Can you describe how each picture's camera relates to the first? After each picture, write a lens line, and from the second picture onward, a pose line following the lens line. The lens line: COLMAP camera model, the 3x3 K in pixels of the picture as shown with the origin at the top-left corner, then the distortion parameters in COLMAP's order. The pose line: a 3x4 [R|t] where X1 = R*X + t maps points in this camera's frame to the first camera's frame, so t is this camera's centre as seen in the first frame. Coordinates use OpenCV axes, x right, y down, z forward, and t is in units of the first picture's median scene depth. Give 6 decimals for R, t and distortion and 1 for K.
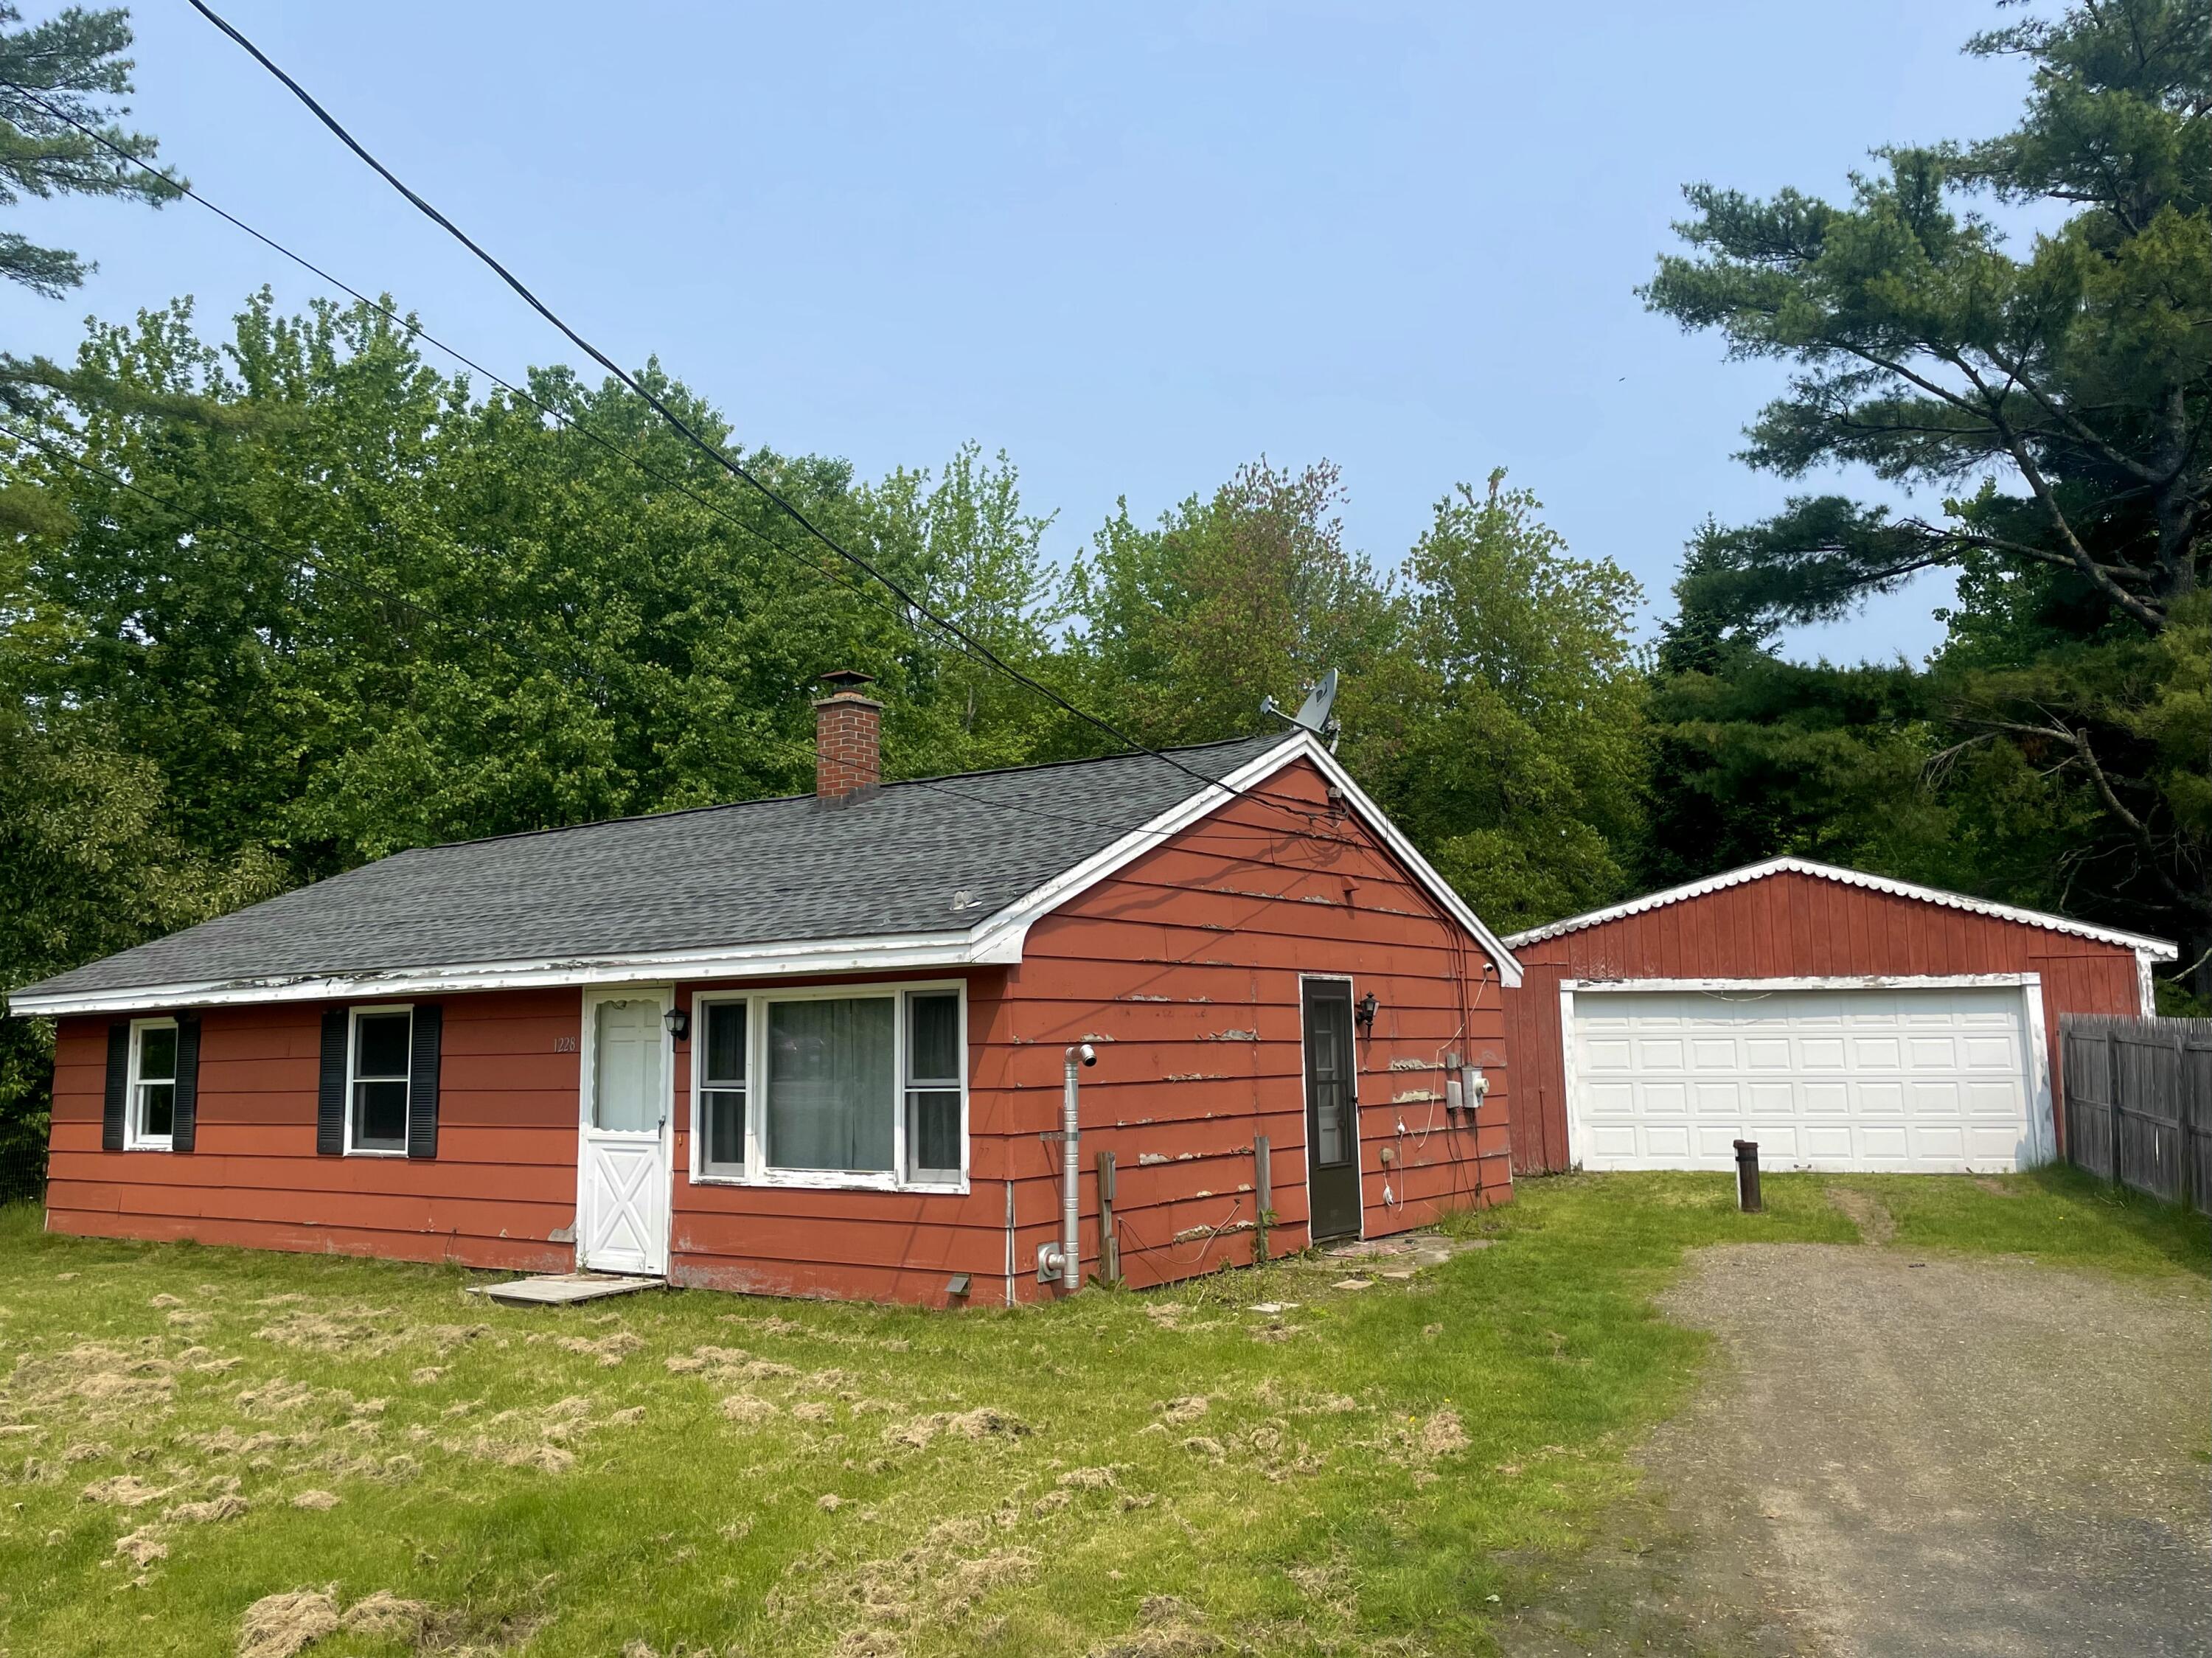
lens RADIAL K [[1703.0, 0, 1114.2], [0, 1703.0, 833.4], [0, 0, 1]] dist [0.086390, -0.112360]
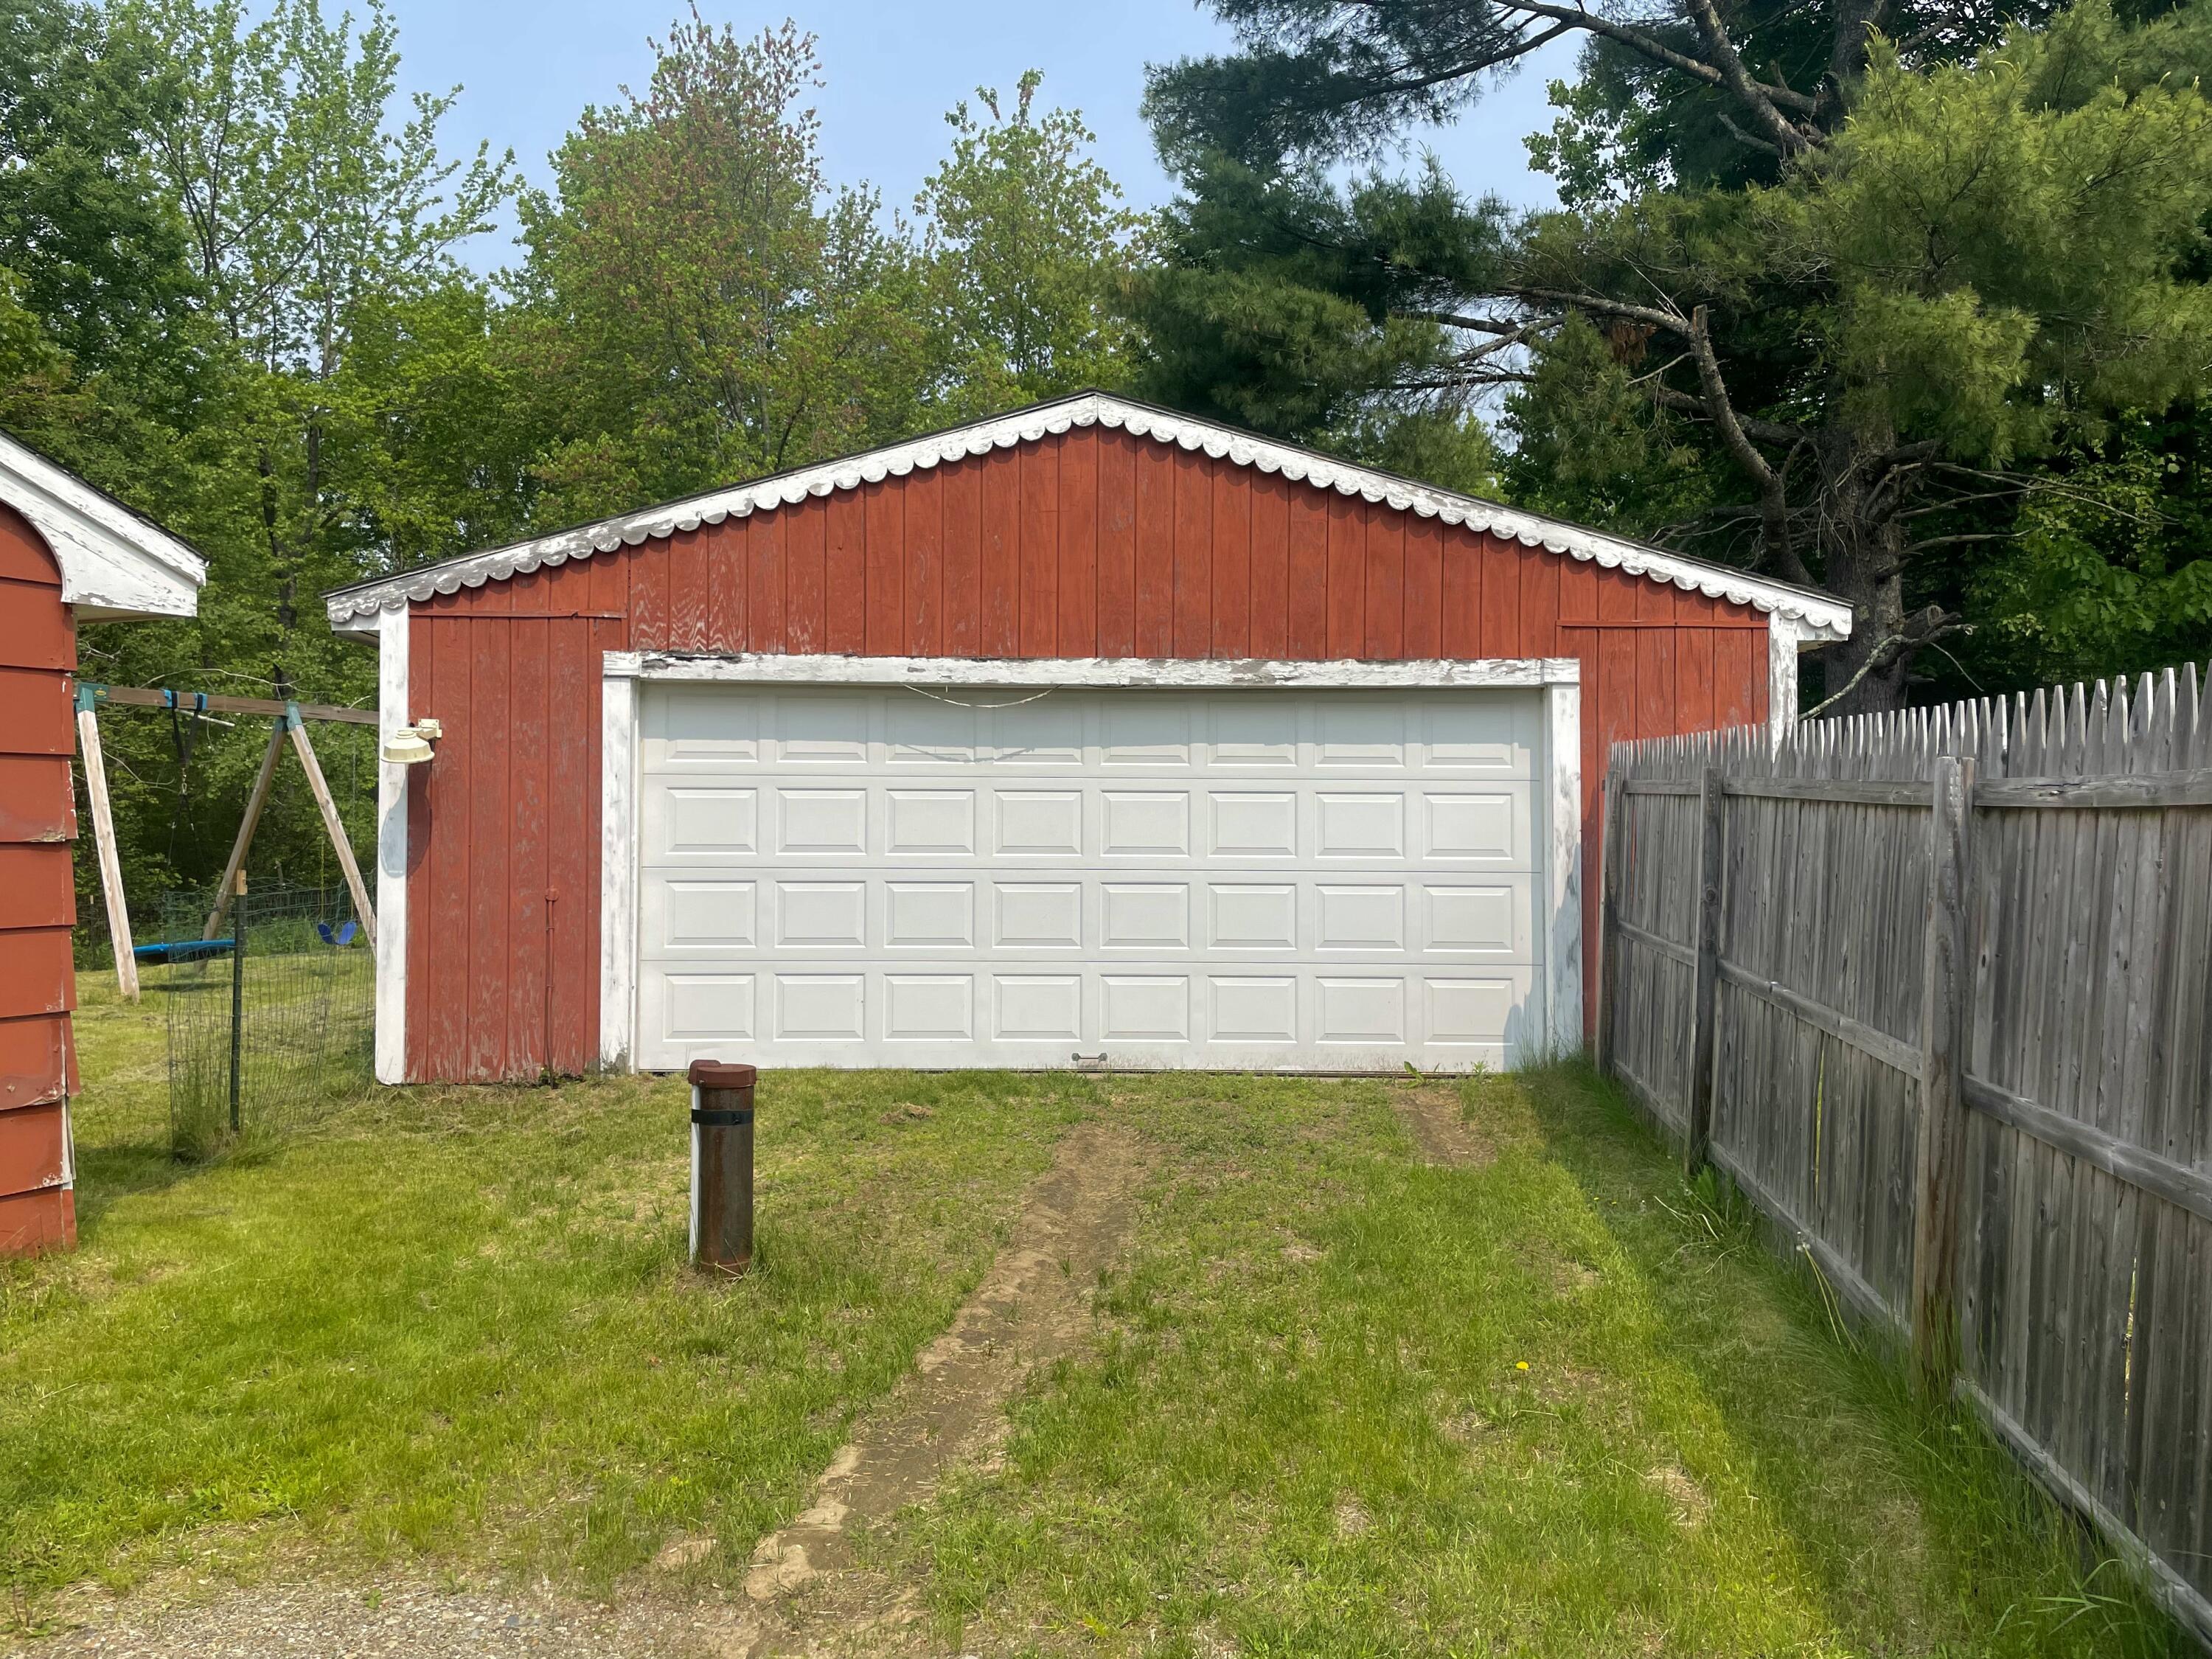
lens RADIAL K [[1703.2, 0, 1094.7], [0, 1703.2, 825.4], [0, 0, 1]] dist [0.086390, -0.112360]
pose [[0.982470, 0.017683, 0.185579, 0.308115], [-0.040816, 0.991741, 0.121588, 0.071766], [-0.181896, -0.127031, 0.975078, 0.542977]]
